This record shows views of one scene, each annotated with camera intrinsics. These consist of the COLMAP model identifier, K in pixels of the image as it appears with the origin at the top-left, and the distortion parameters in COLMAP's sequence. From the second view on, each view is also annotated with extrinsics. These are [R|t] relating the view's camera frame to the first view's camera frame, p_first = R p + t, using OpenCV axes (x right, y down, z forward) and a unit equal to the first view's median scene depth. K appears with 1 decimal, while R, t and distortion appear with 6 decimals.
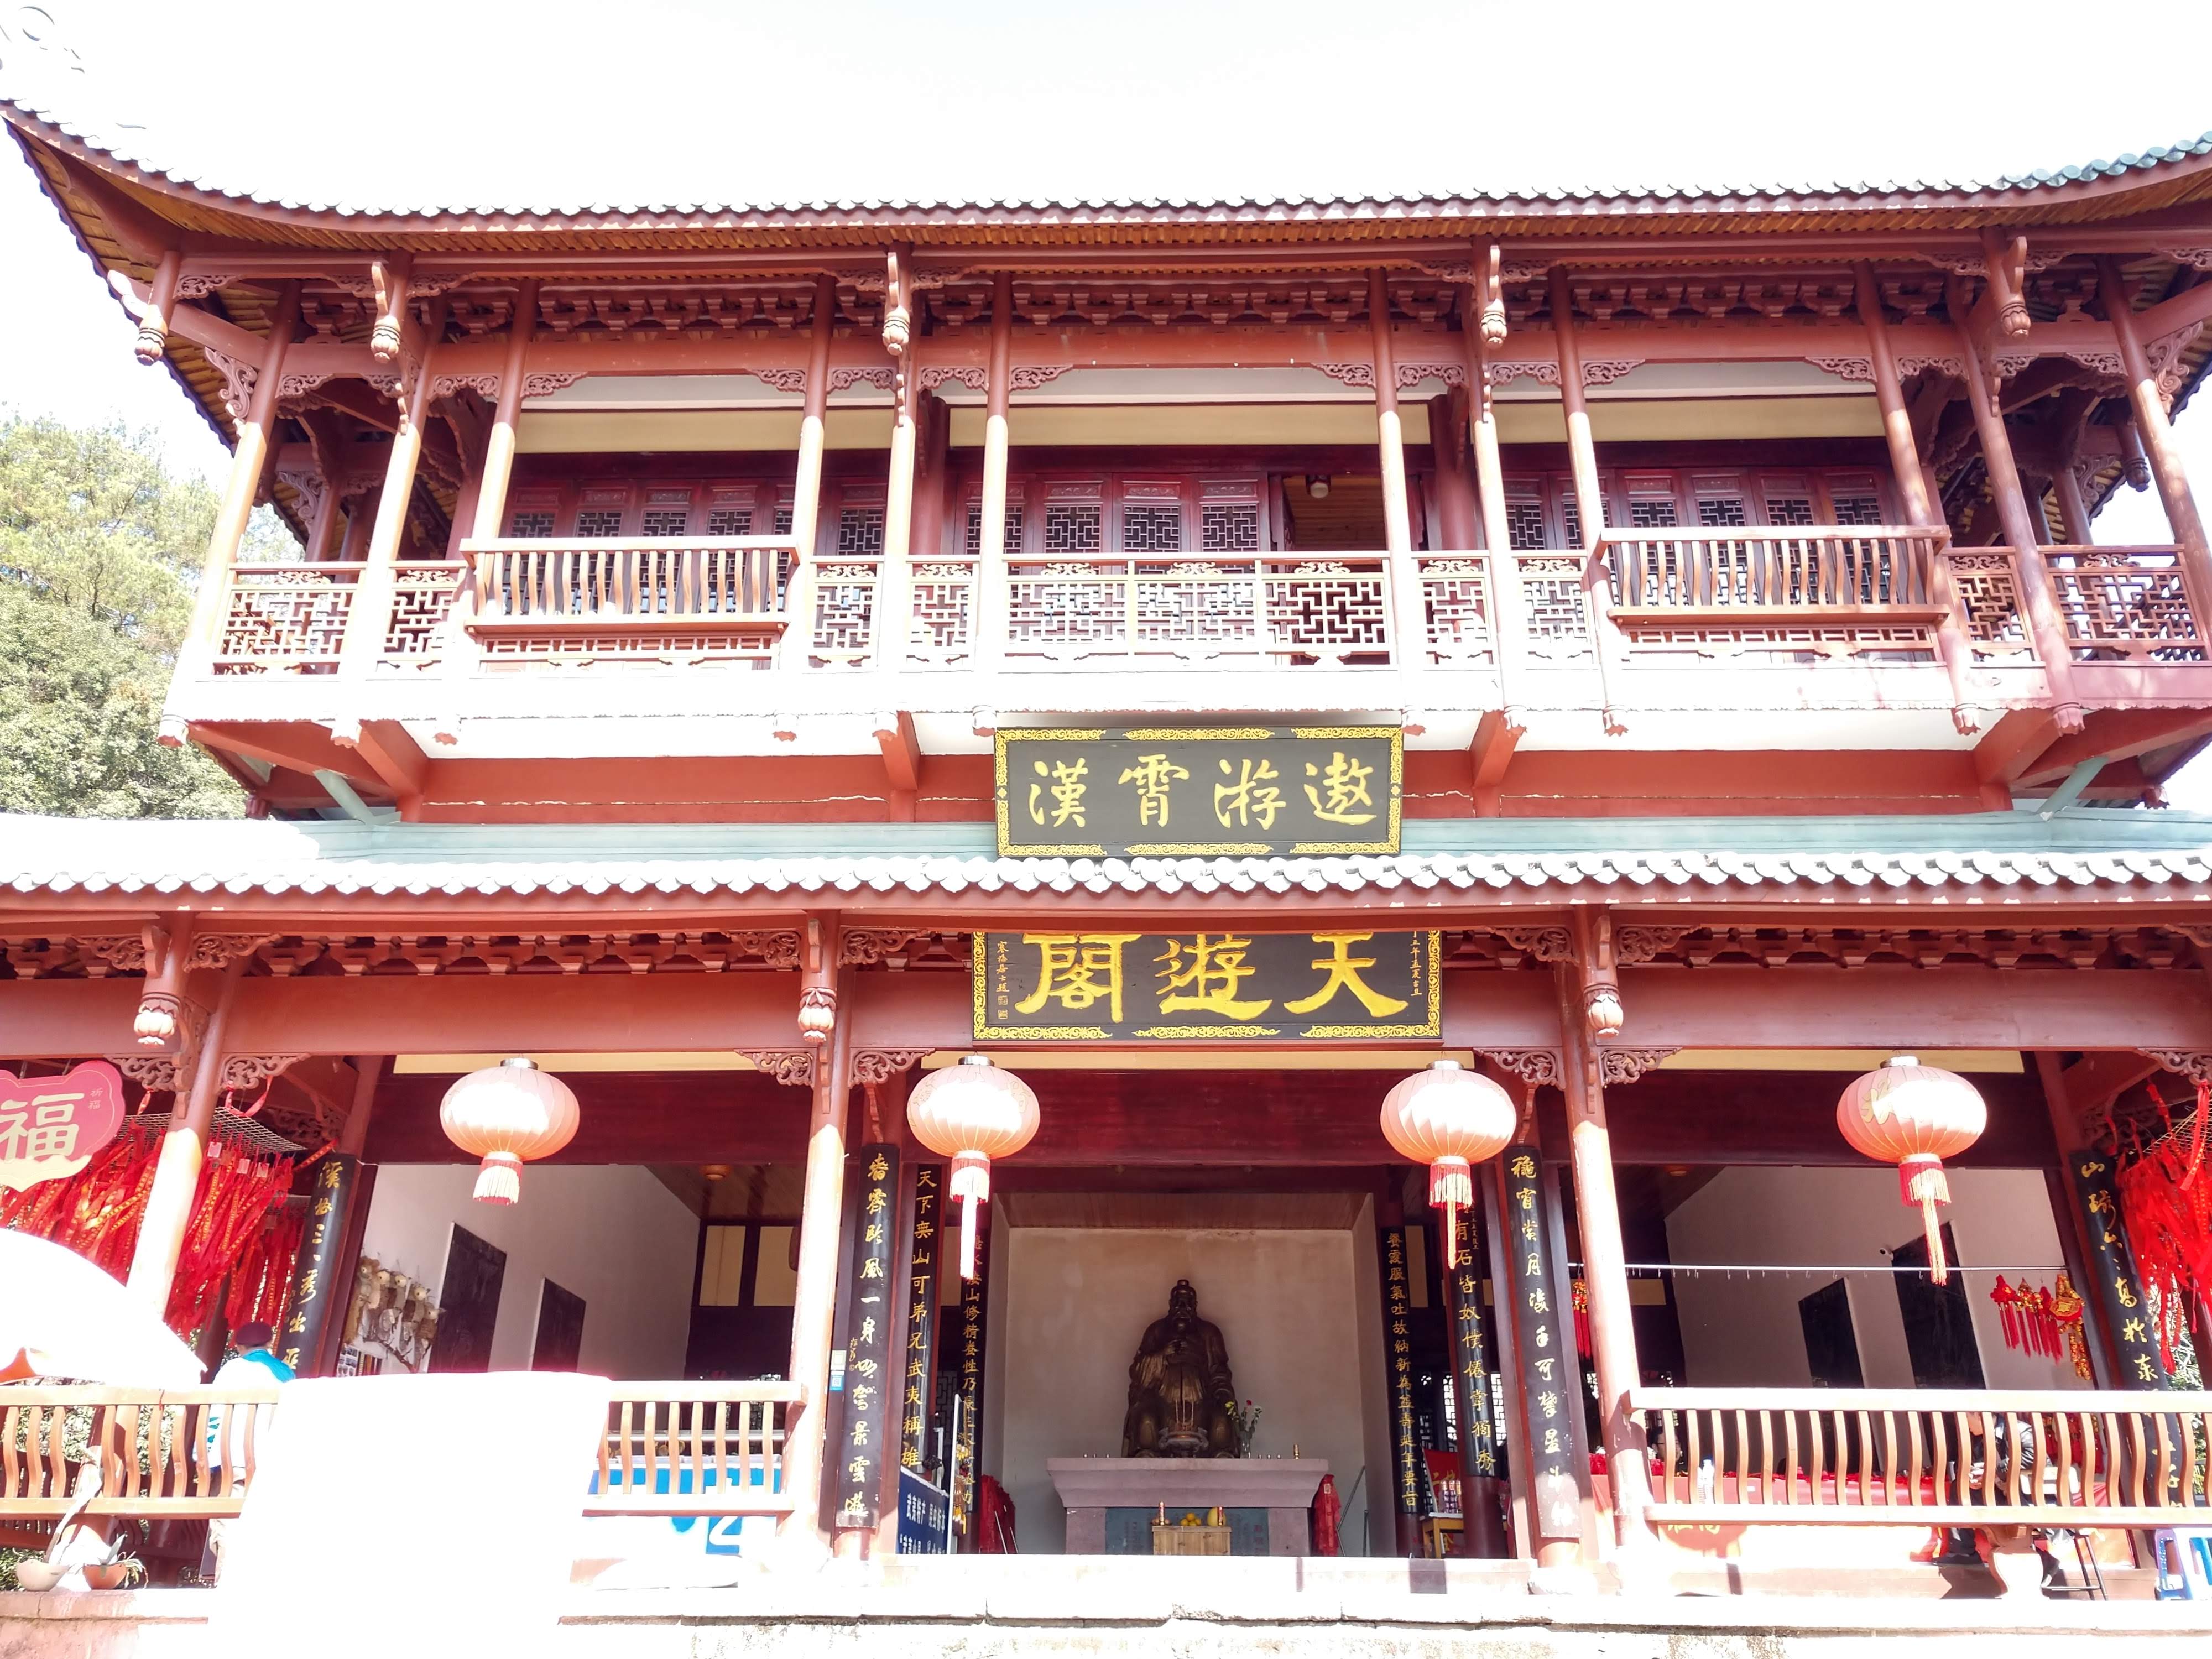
lens RADIAL K [[1705.5, 0, 1102.9], [0, 1705.5, 844.4], [0, 0, 1]] dist [0.020217, 0.003094]
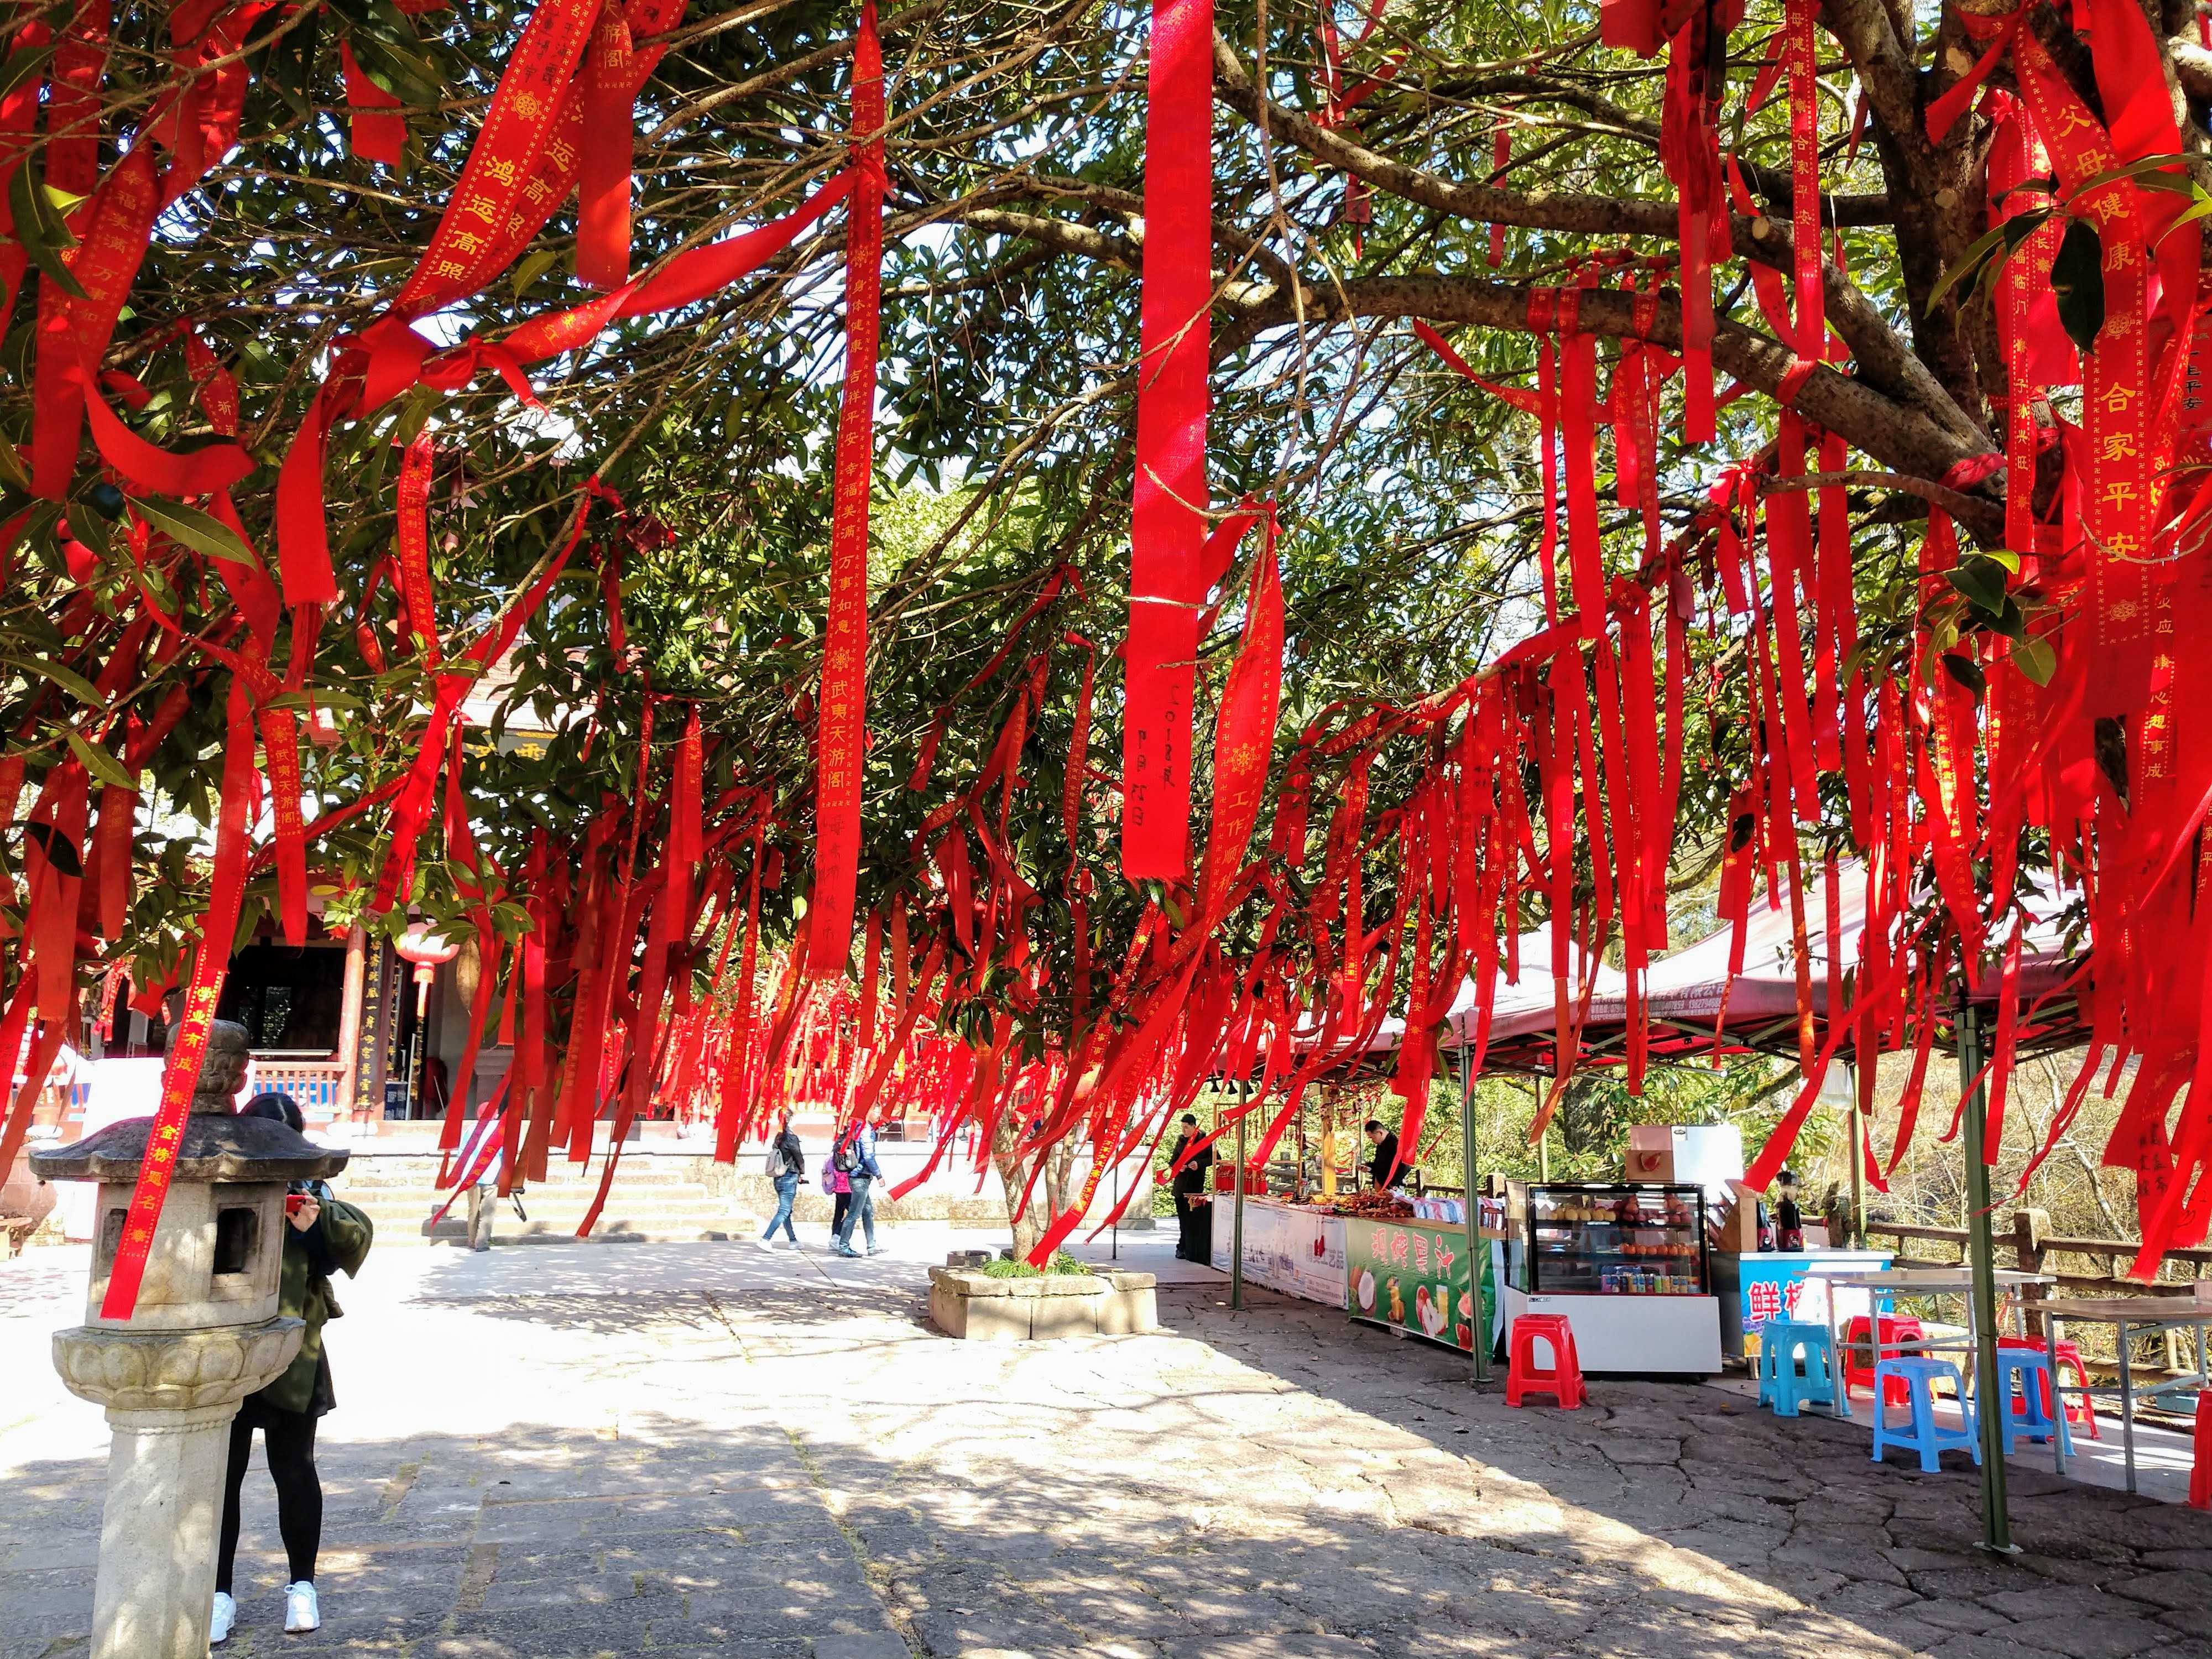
lens RADIAL K [[1705.5, 0, 1102.9], [0, 1705.5, 844.4], [0, 0, 1]] dist [0.020217, 0.003094]
pose [[0.952705, 0.048031, 0.300077, 0.081801], [-0.129510, 0.957445, 0.257927, -0.601788], [-0.274919, -0.284591, 0.918383, -1.155552]]
